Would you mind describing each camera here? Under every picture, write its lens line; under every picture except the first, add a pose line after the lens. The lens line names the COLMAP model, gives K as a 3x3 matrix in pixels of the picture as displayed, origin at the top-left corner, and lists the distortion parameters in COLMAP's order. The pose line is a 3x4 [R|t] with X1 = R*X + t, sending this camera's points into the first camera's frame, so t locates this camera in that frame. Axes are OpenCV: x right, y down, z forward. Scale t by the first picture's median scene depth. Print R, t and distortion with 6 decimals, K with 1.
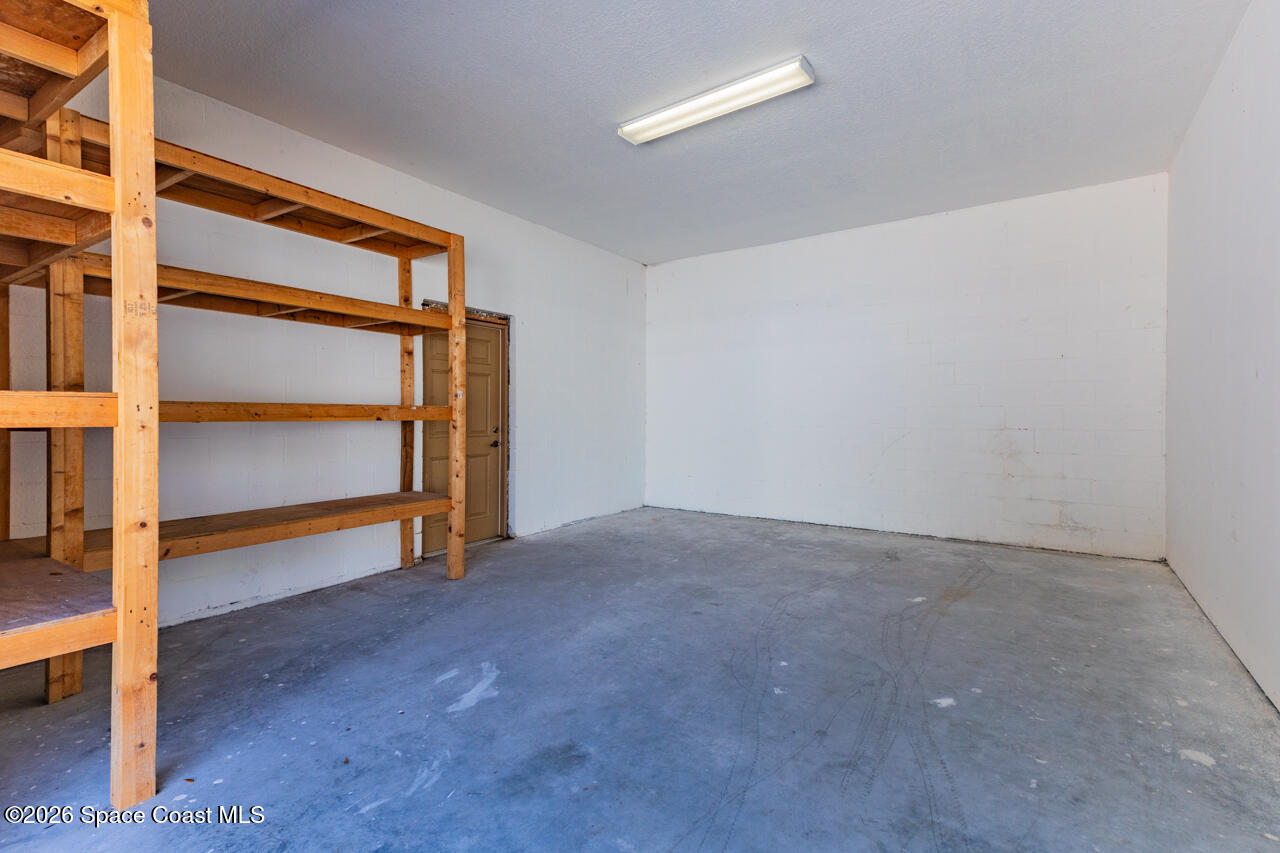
lens RADIAL K [[584.1, 0, 652.2], [0, 584.1, 412.5], [0, 0, 1]] dist [0.033498, -0.000345]
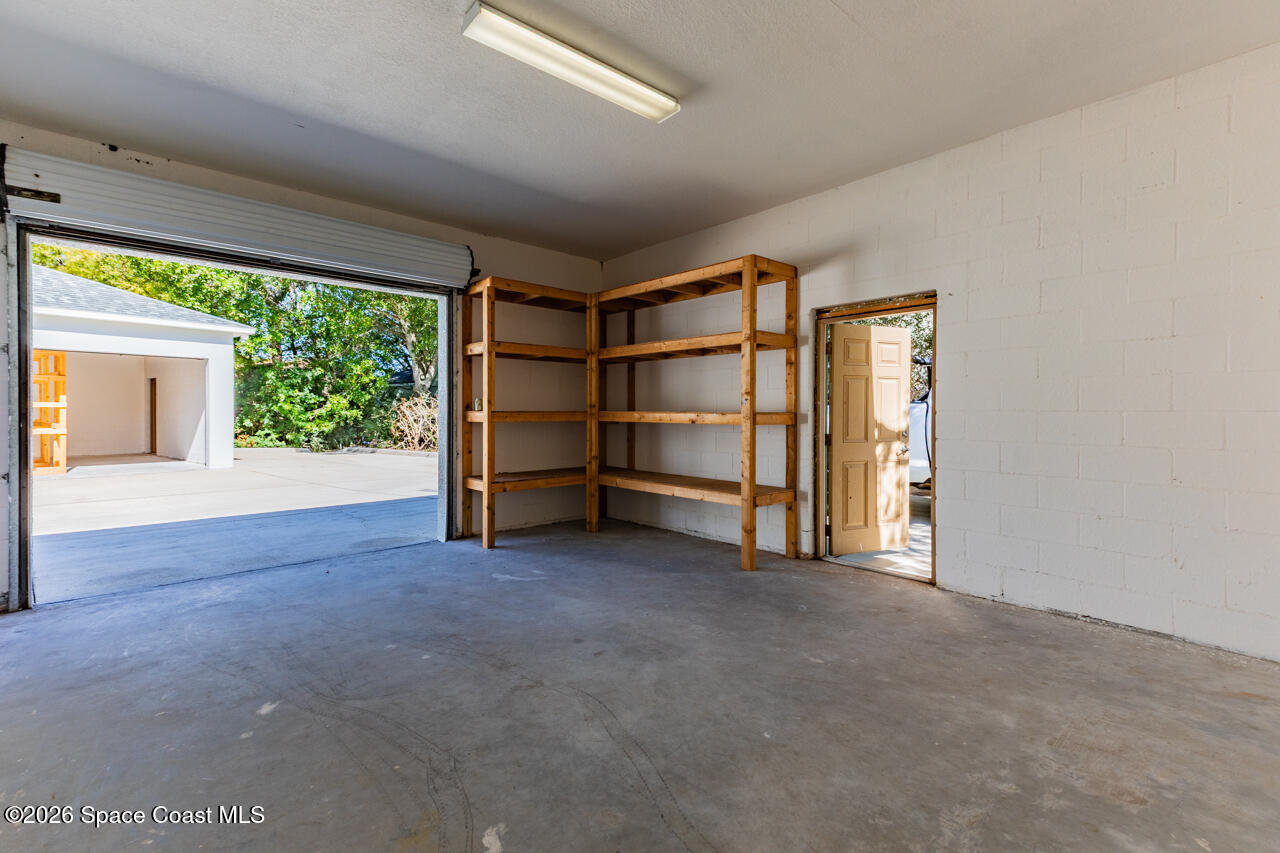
lens RADIAL K [[584.1, 0, 652.2], [0, 584.1, 412.5], [0, 0, 1]] dist [0.033498, -0.000345]
pose [[-0.236299, 0.008116, -0.971646, 0.928990], [-0.000563, 0.999964, 0.008490, -0.022598], [0.971680, 0.002553, -0.236286, 1.315382]]
